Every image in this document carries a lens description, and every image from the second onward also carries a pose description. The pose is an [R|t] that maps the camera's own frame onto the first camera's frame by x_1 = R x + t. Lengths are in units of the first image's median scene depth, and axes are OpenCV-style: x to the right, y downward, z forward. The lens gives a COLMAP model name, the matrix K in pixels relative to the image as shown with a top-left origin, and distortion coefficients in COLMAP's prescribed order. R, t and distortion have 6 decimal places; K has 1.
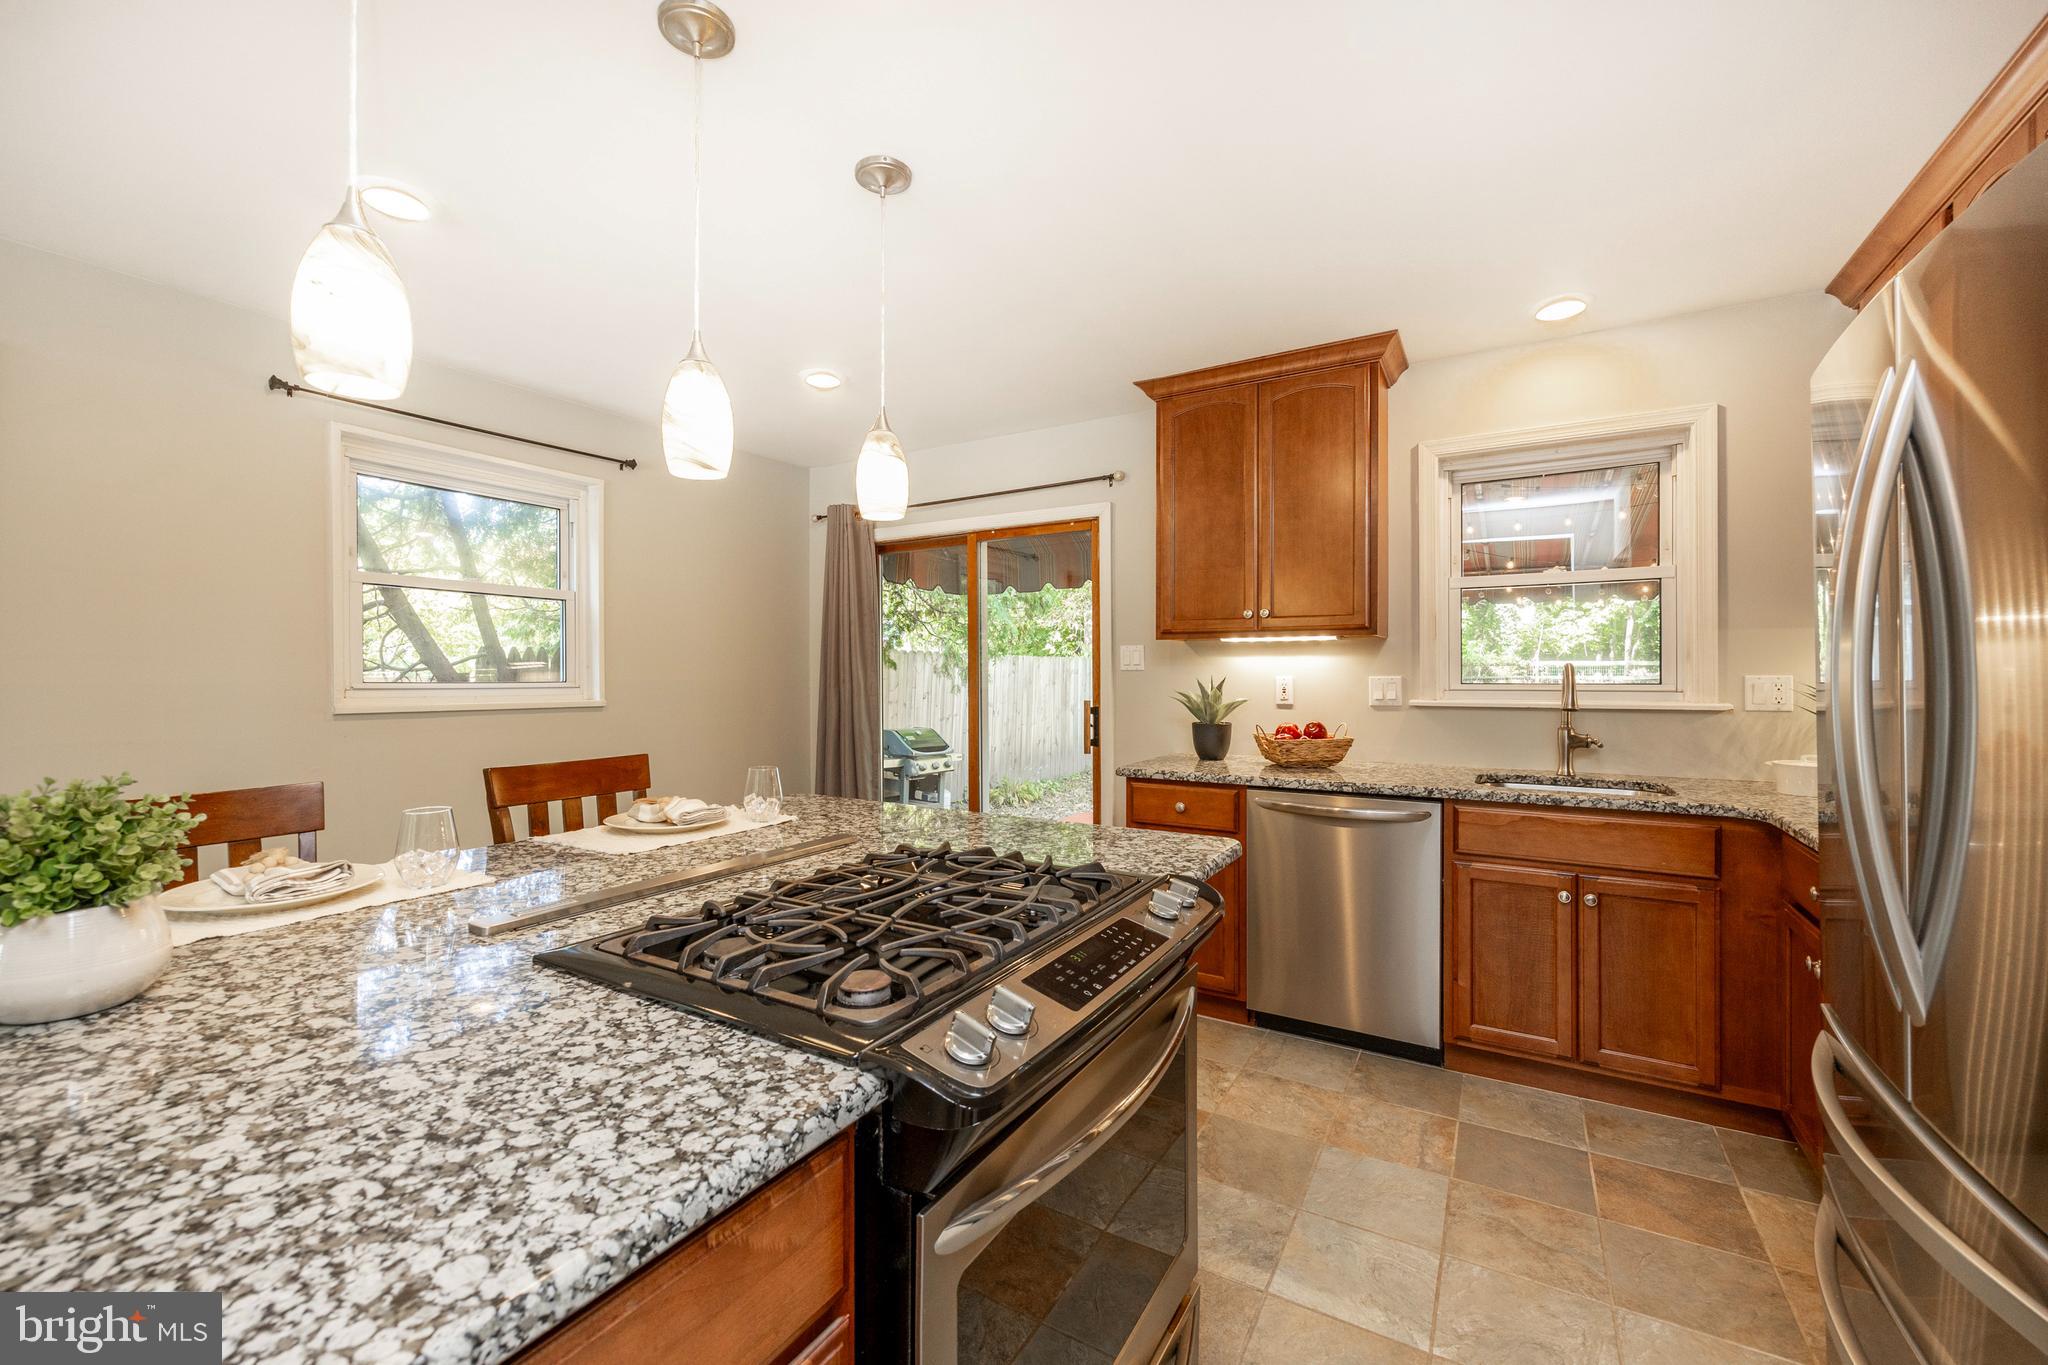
lens RADIAL K [[826.6, 0, 1024.0], [0, 826.6, 682.5], [0, 0, 1]] dist [-0.003787, -0.000230]
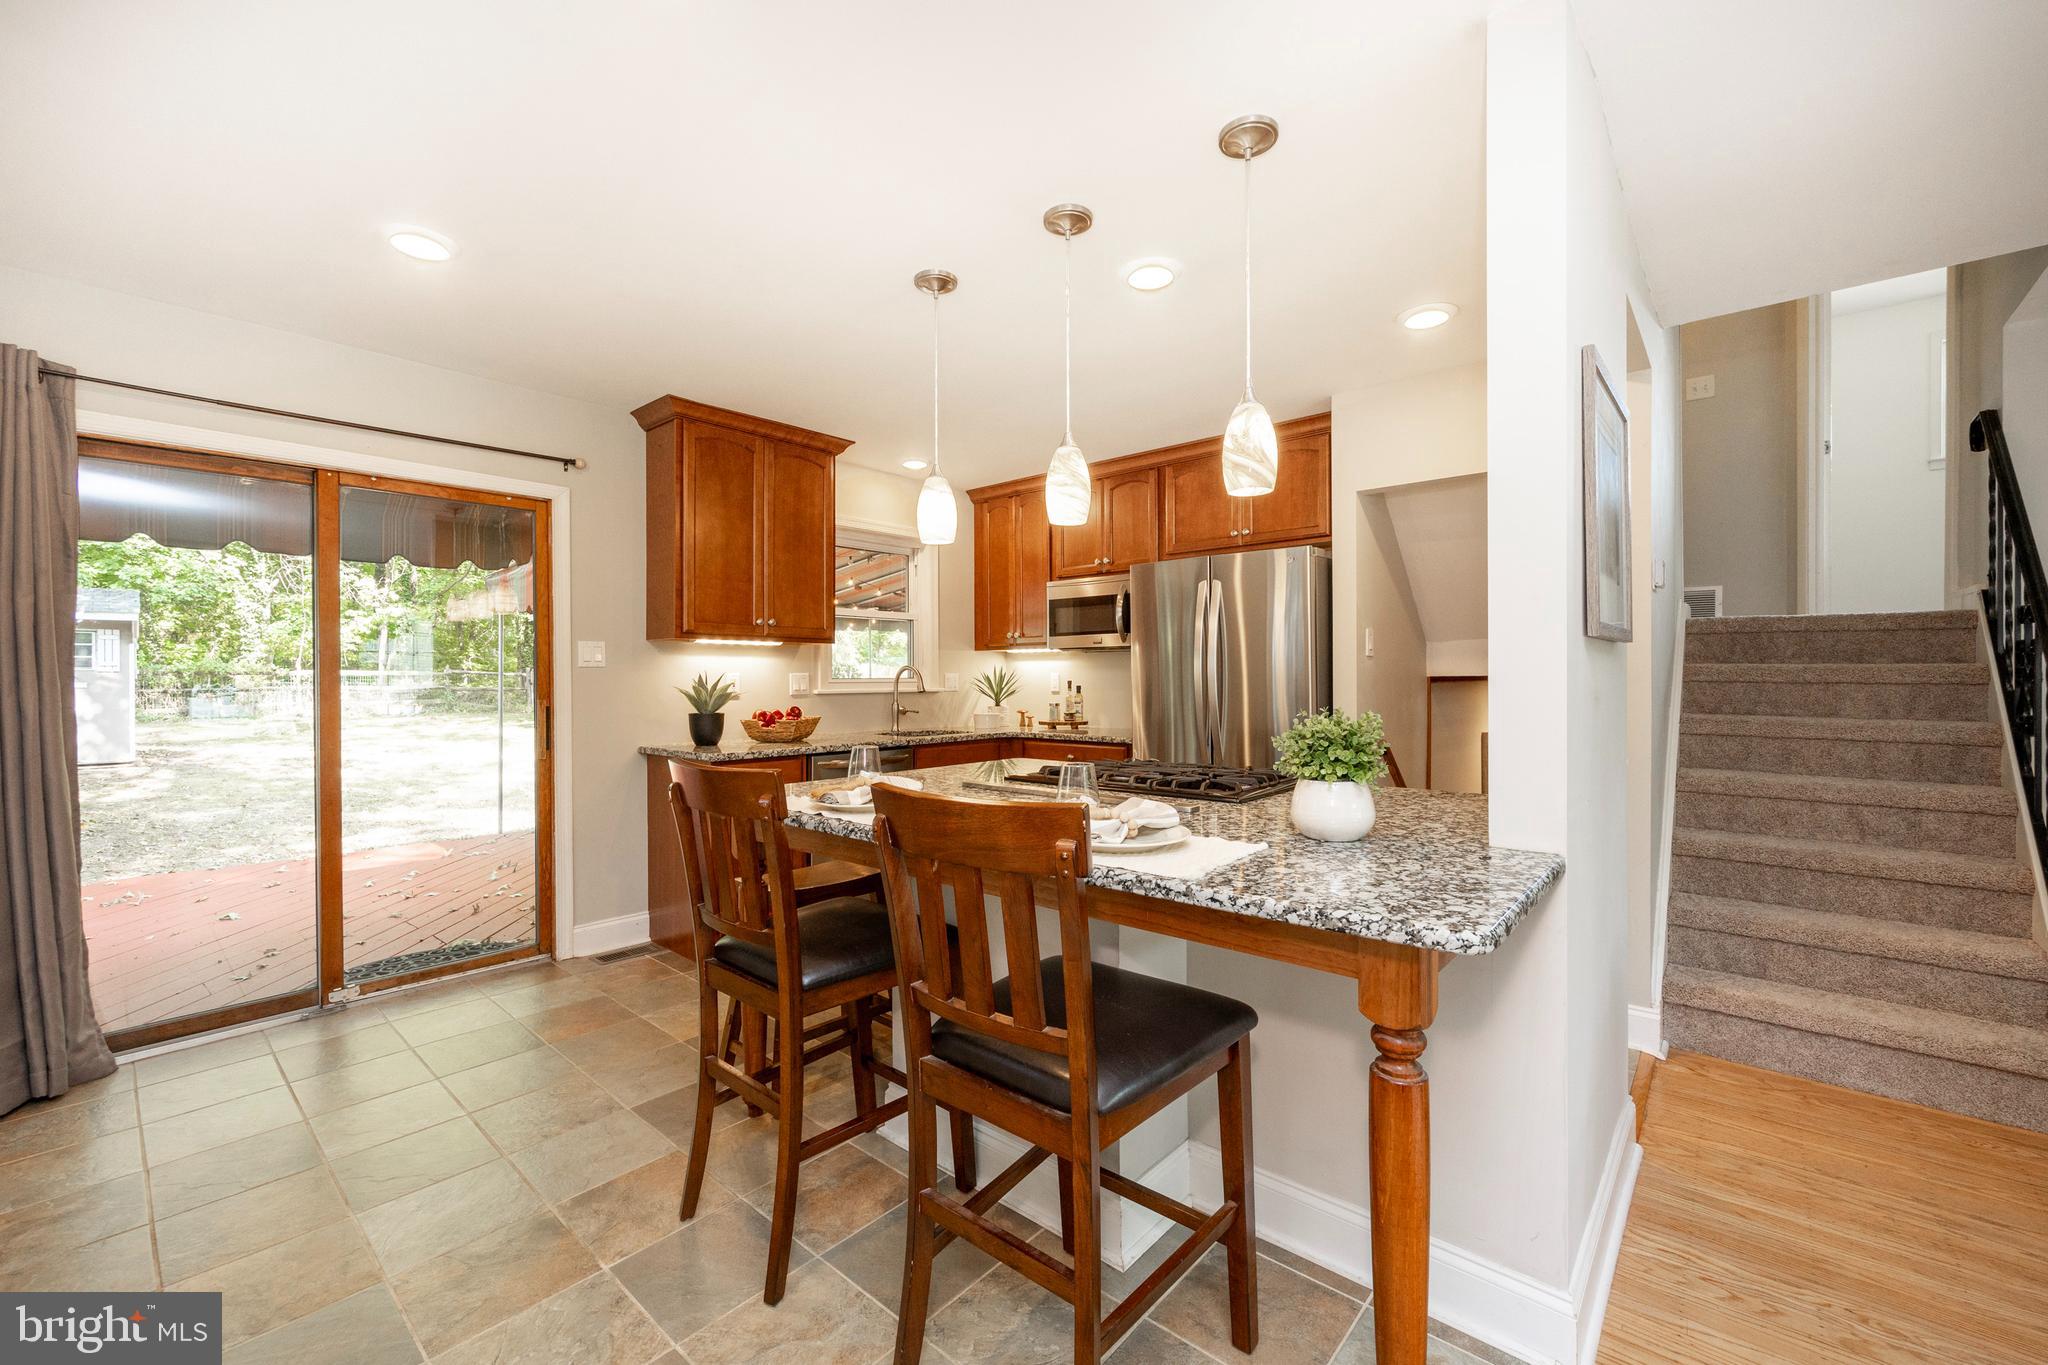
lens RADIAL K [[826.6, 0, 1024.0], [0, 826.6, 682.5], [0, 0, 1]] dist [-0.003787, -0.000230]
pose [[0.184348, -0.000880, 0.982861, -0.865184], [0.017291, 0.999848, -0.002348, 0.017504], [-0.982709, 0.017428, 0.184335, 0.381980]]
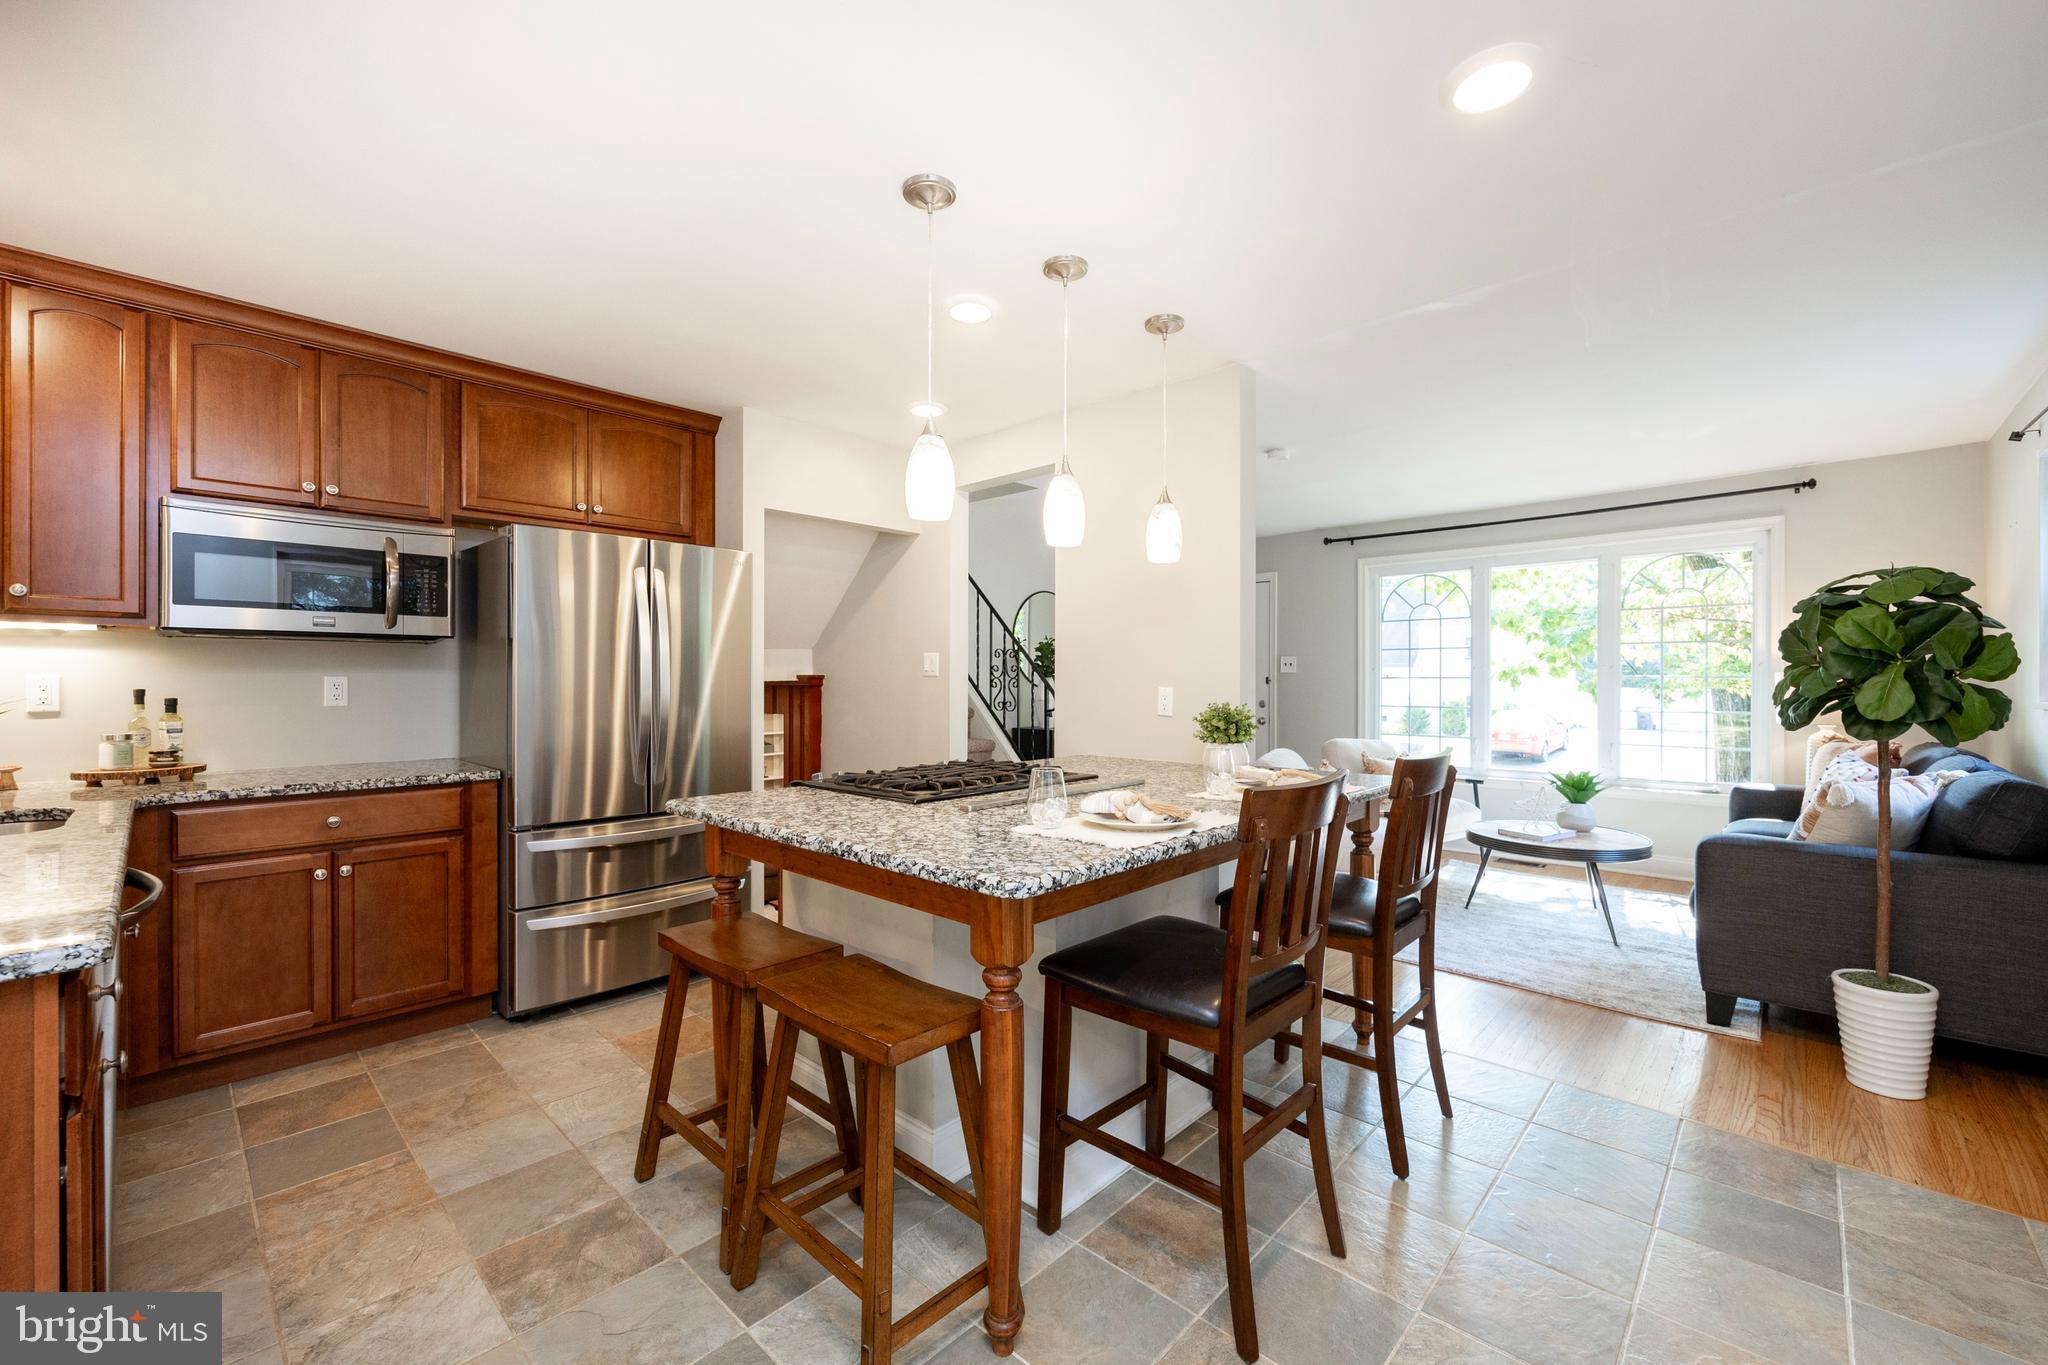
lens RADIAL K [[826.6, 0, 1024.0], [0, 826.6, 682.5], [0, 0, 1]] dist [-0.003787, -0.000230]
pose [[-0.975537, 0.004474, 0.219789, -0.308762], [0.008945, 0.999773, 0.019348, -0.003074], [-0.219652, 0.020841, -0.975356, 1.214602]]
